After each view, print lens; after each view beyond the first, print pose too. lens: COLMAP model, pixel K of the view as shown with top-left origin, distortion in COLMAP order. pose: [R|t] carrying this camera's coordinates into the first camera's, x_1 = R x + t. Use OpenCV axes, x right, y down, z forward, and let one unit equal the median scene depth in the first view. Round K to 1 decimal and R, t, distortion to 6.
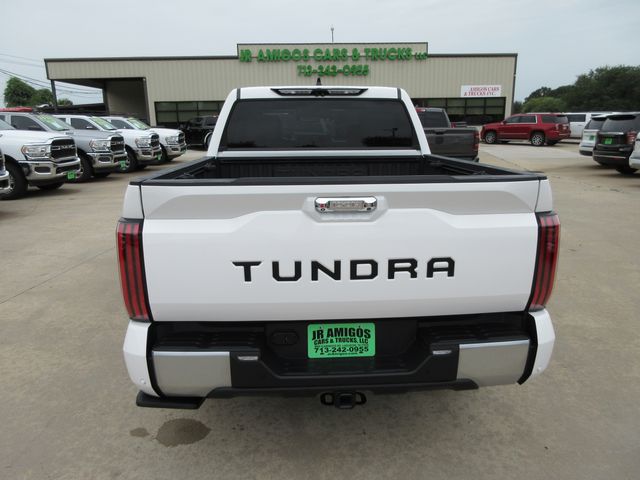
lens RADIAL K [[486.8, 0, 320.0], [0, 486.8, 240.0], [0, 0, 1]] dist [-0.008763, 0.007338]
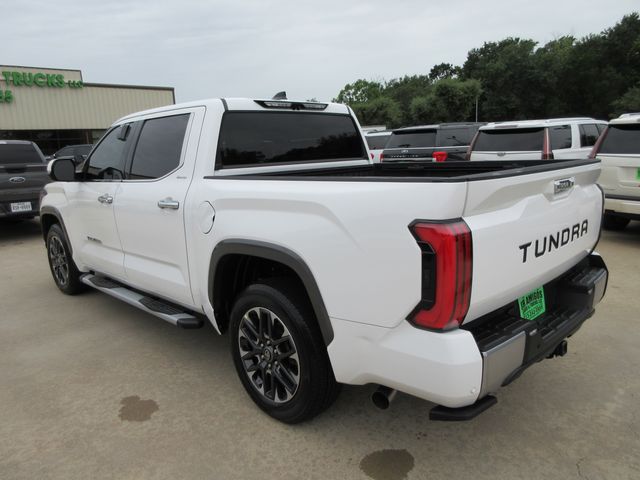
lens RADIAL K [[486.8, 0, 320.0], [0, 486.8, 240.0], [0, 0, 1]] dist [-0.008763, 0.007338]
pose [[0.738883, -0.146521, 0.657711, -0.099722], [0.189451, 0.981872, 0.005903, -0.004829], [-0.646653, 0.120242, 0.753248, 0.038653]]
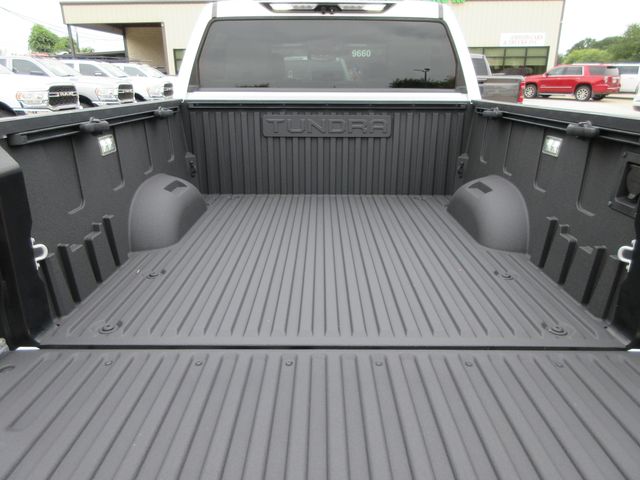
lens RADIAL K [[486.8, 0, 320.0], [0, 486.8, 240.0], [0, 0, 1]] dist [-0.008763, 0.007338]
pose [[0.998448, 0.026603, -0.048920, 0.004860], [-0.022071, 0.995610, 0.090964, -0.004800], [0.051125, -0.089744, 0.994652, 0.040463]]
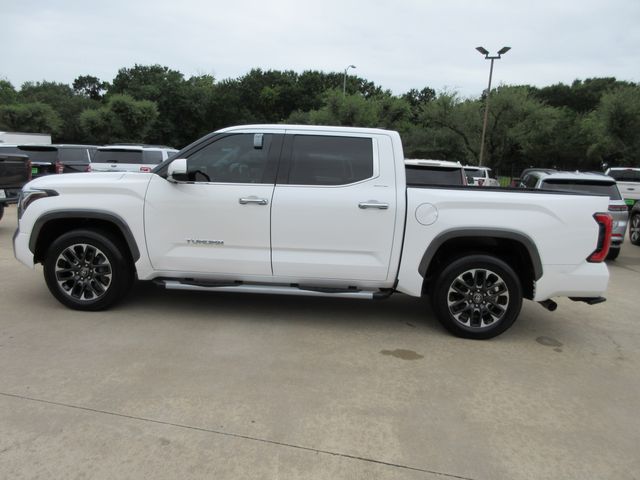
lens RADIAL K [[486.8, 0, 320.0], [0, 486.8, 240.0], [0, 0, 1]] dist [-0.008763, 0.007338]
pose [[0.094139, -0.129636, 0.987083, -0.220847], [0.183501, 0.976758, 0.110779, -0.032820], [-0.978502, 0.170702, 0.115740, 0.166936]]
